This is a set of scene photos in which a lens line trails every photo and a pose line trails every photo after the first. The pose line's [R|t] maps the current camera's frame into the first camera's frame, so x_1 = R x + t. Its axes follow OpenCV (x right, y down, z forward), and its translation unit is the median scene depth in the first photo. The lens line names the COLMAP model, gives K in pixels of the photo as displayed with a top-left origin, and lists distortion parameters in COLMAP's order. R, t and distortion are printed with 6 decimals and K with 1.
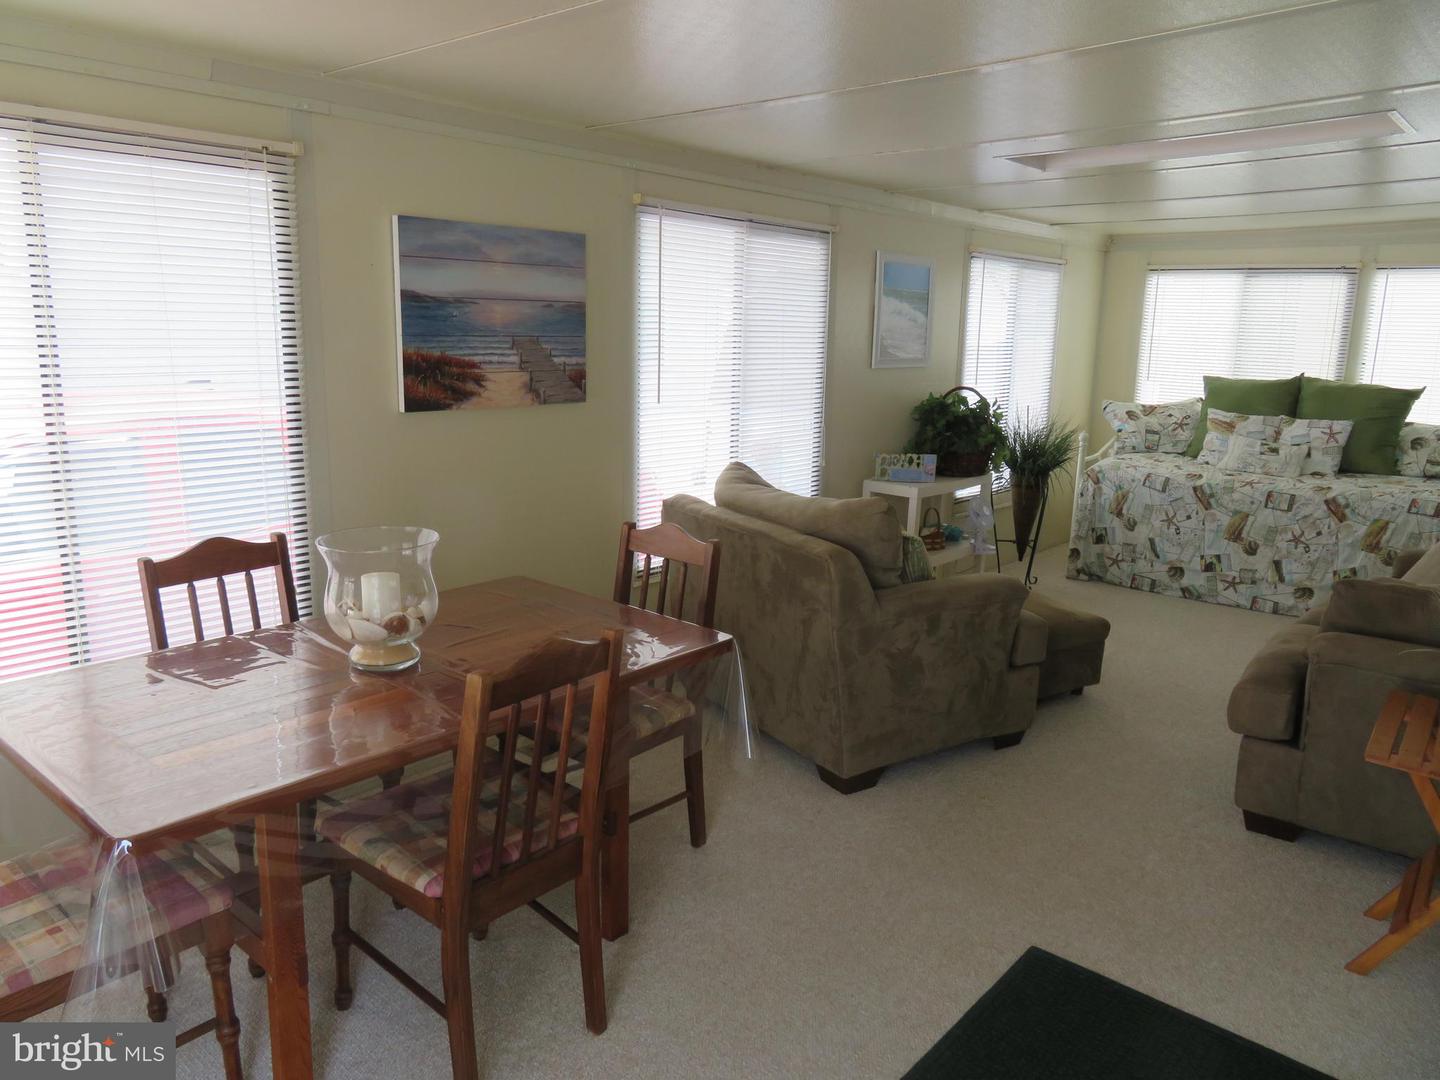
lens RADIAL K [[1026.4, 0, 715.4], [0, 1026.4, 537.5], [0, 0, 1]] dist [-0.010353, 0.013252]
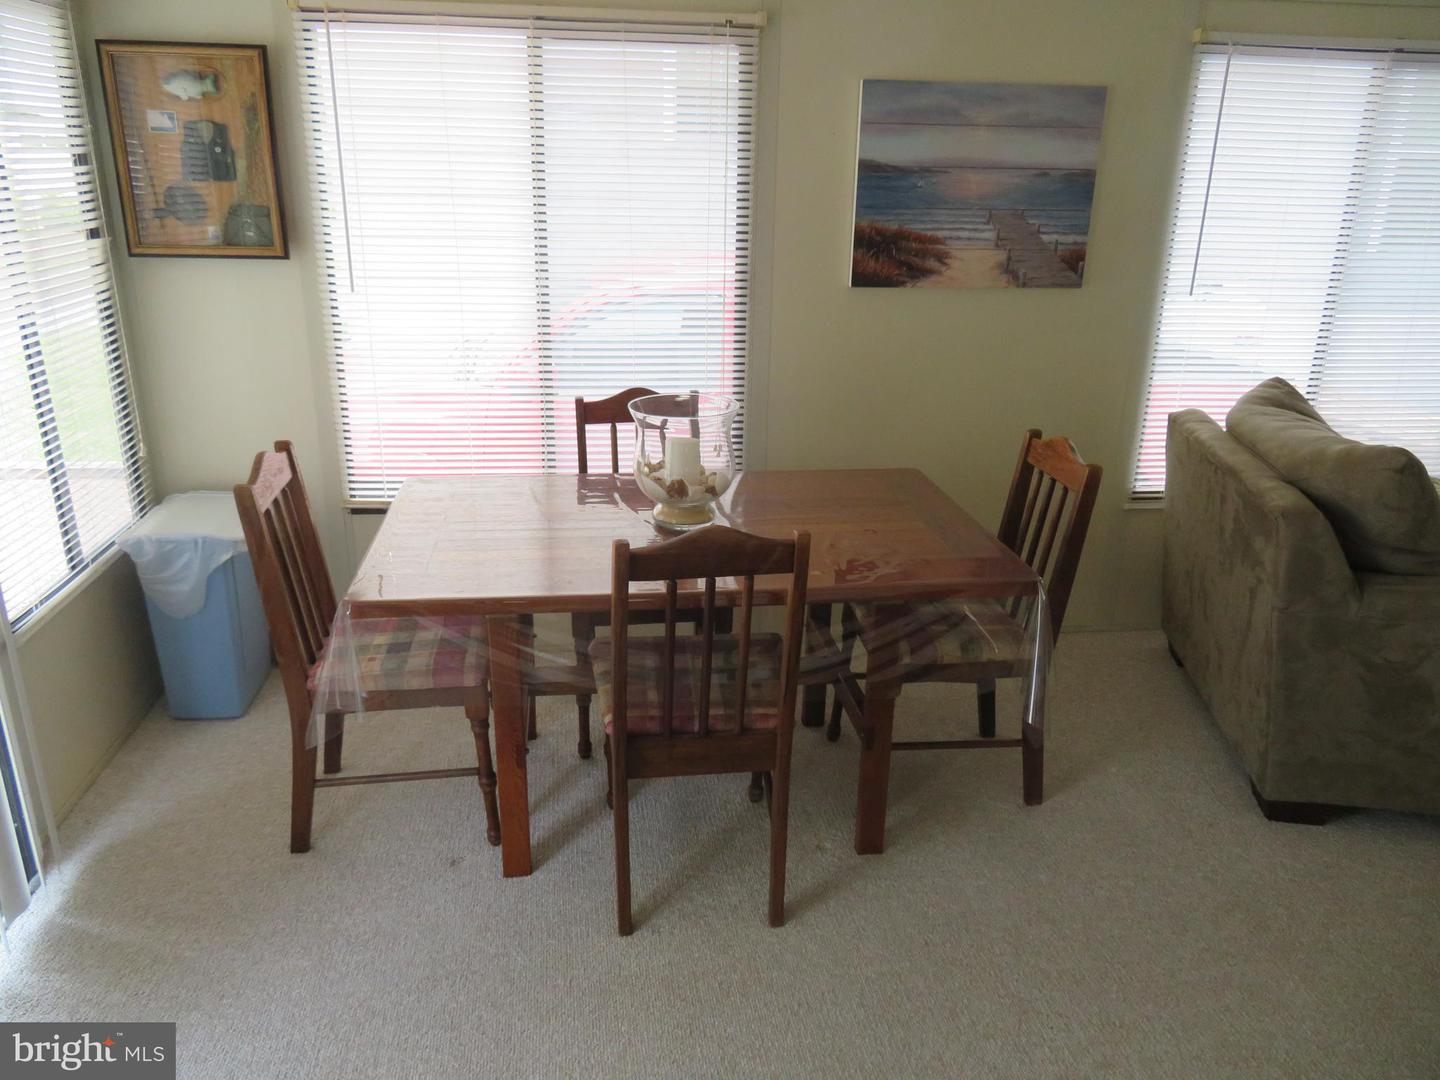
lens RADIAL K [[1026.4, 0, 724.6], [0, 1026.4, 537.0], [0, 0, 1]] dist [-0.010353, 0.013252]
pose [[0.746810, 0.211286, -0.630581, 0.252718], [-0.136975, 0.976728, 0.165045, -0.029446], [0.650778, -0.036883, 0.758372, 0.142479]]
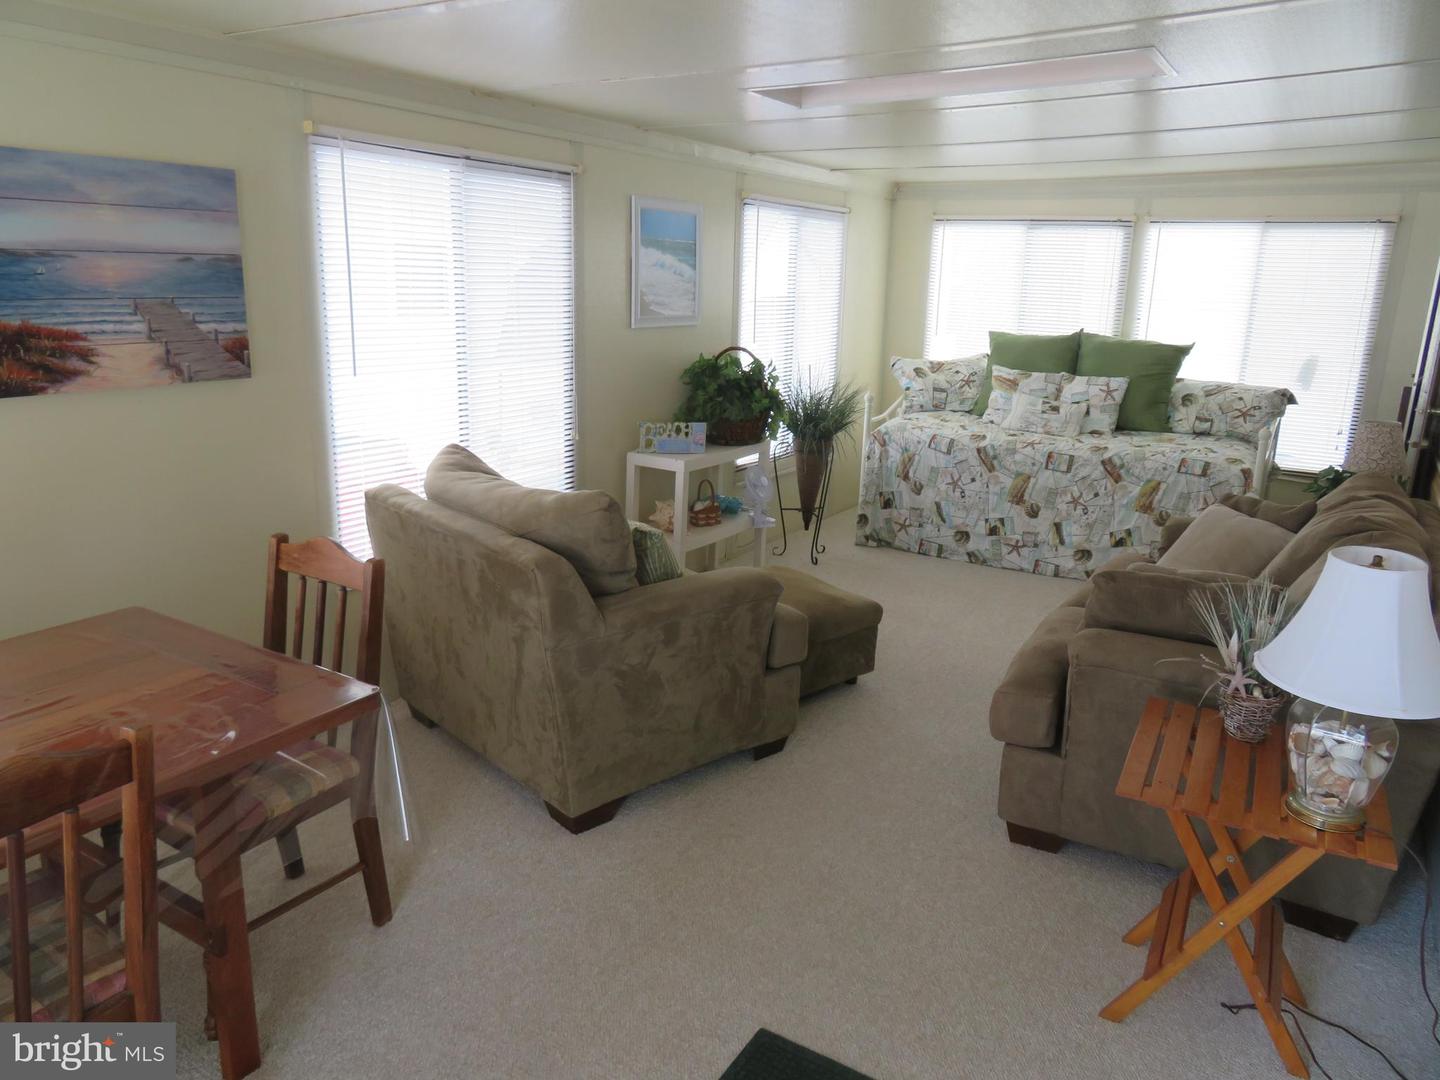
lens RADIAL K [[1026.4, 0, 715.9], [0, 1026.4, 533.4], [0, 0, 1]] dist [-0.010353, 0.013252]
pose [[0.986637, -0.035474, 0.159027, 0.110216], [0.027857, 0.998367, 0.049876, -0.040487], [-0.160536, -0.044780, 0.986014, 0.134447]]
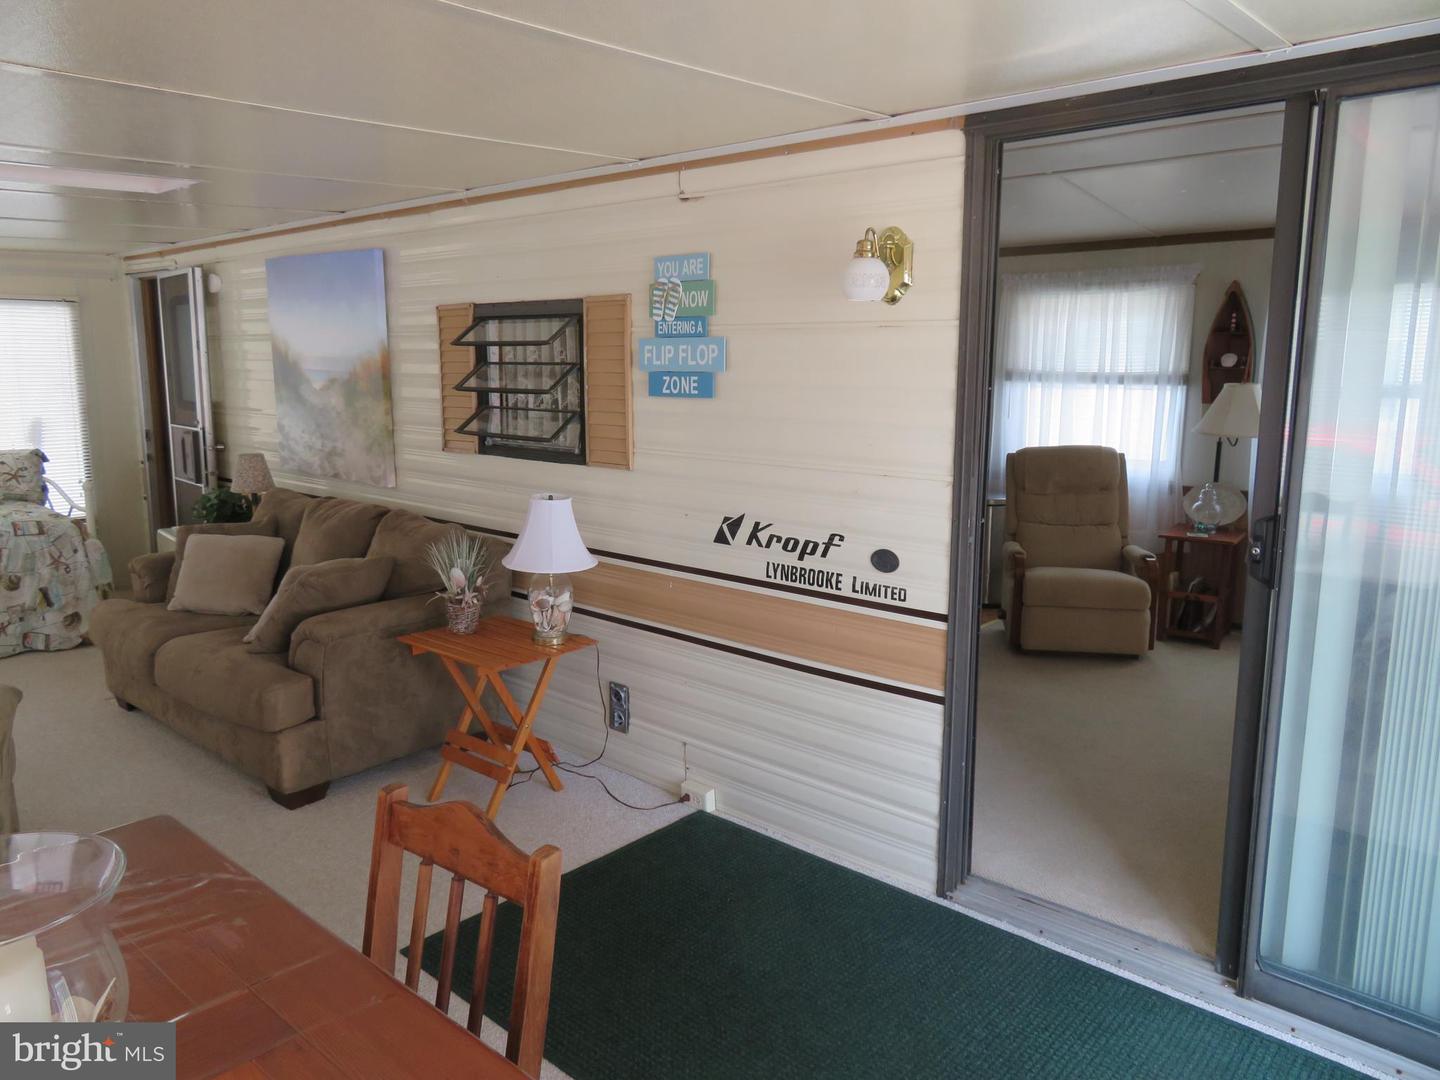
lens RADIAL K [[1026.4, 0, 701.7], [0, 1026.4, 534.1], [0, 0, 1]] dist [-0.010353, 0.013252]
pose [[0.013813, -0.186146, 0.982425, -0.479503], [0.198253, 0.963523, 0.179777, -0.110266], [-0.980053, 0.192286, 0.050213, 0.403763]]
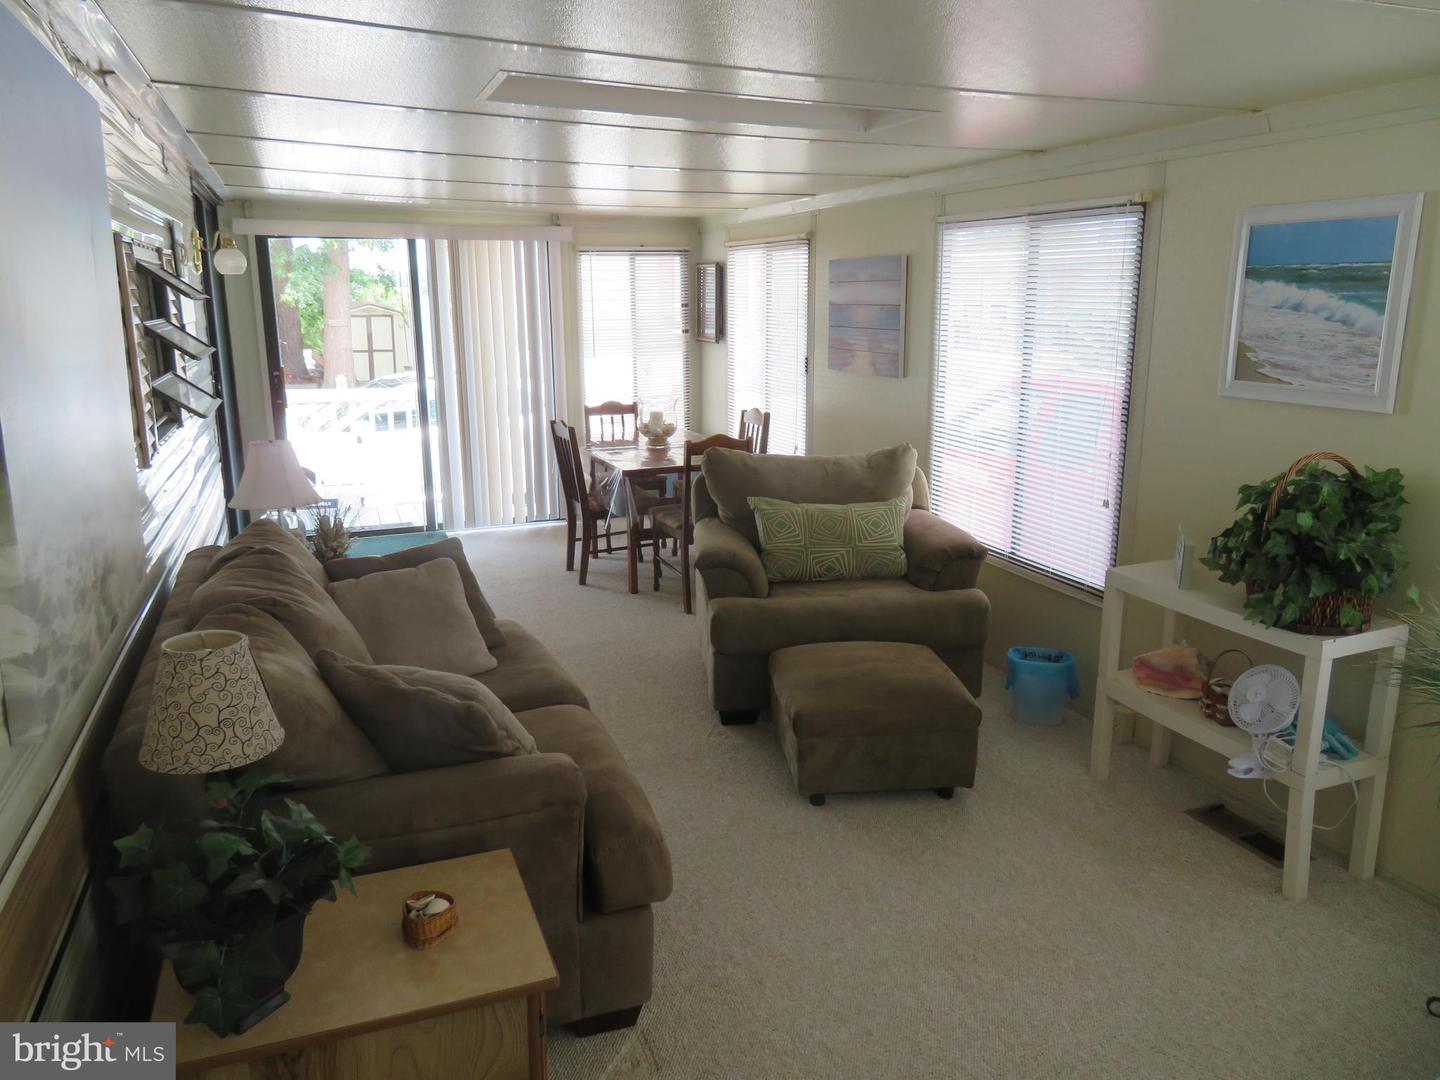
lens RADIAL K [[1026.4, 0, 718.3], [0, 1026.4, 533.0], [0, 0, 1]] dist [-0.010353, 0.013252]
pose [[-0.461827, 0.180726, -0.868362, 1.255925], [-0.186687, 0.937284, 0.294358, -0.310895], [0.867101, 0.298054, -0.399124, 1.466373]]
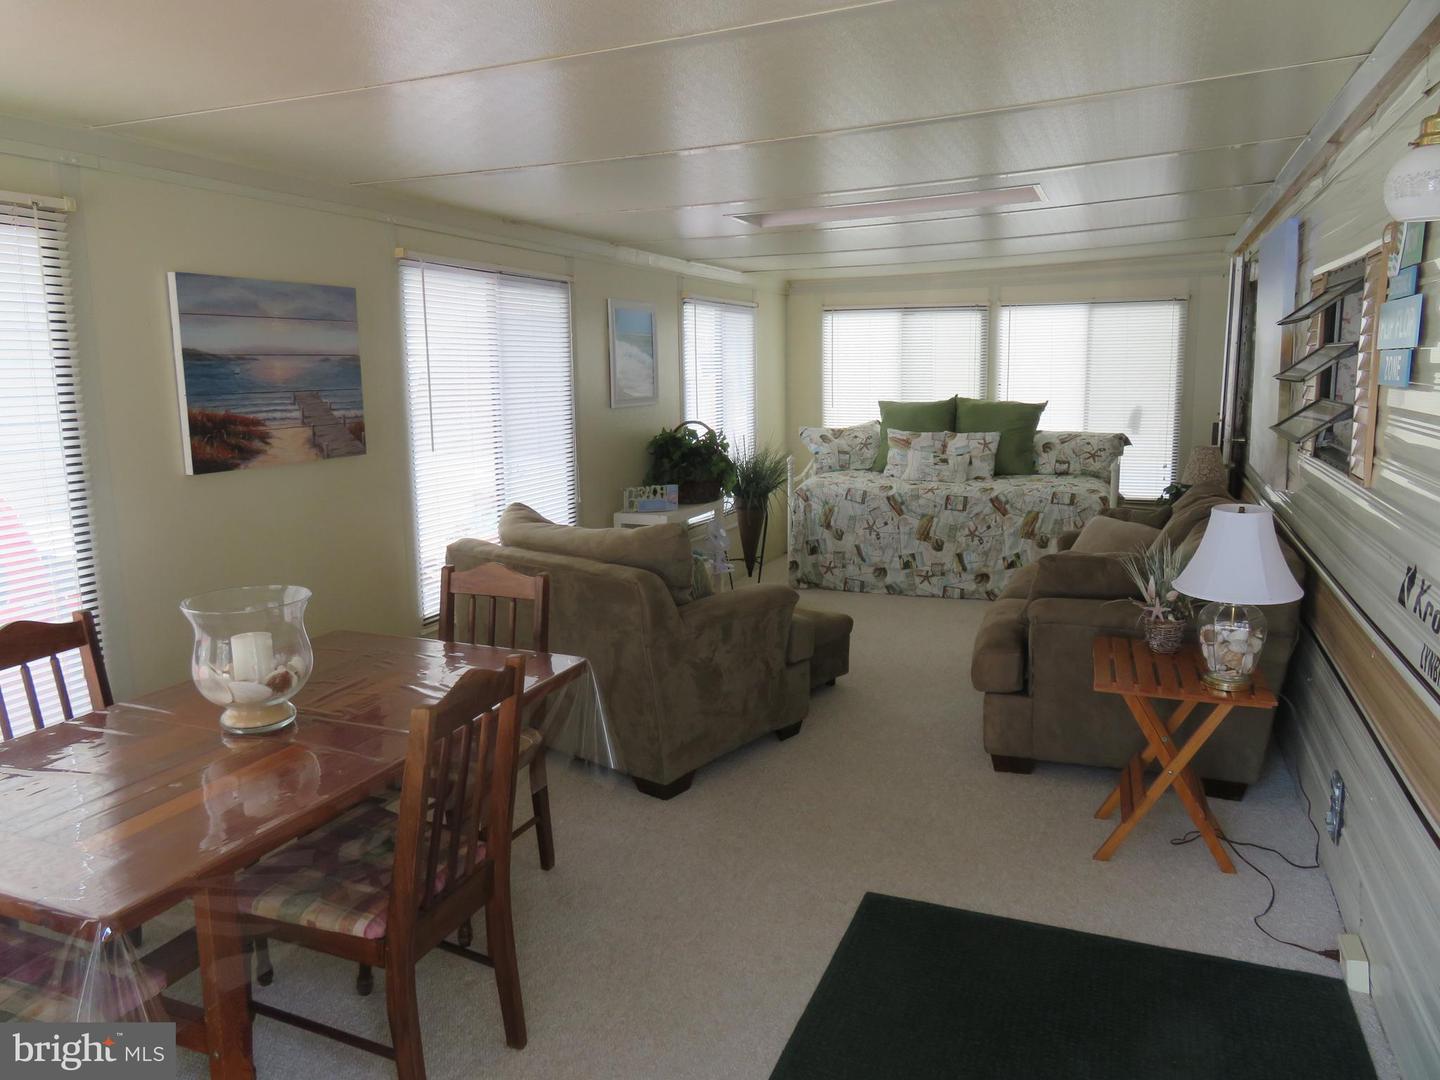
lens RADIAL K [[1026.4, 0, 718.5], [0, 1026.4, 536.4], [0, 0, 1]] dist [-0.010353, 0.013252]
pose [[0.945011, -0.088274, 0.314899, -0.130176], [0.101349, 0.994528, -0.025358, 0.008048], [-0.310938, 0.055879, 0.948786, -0.051367]]
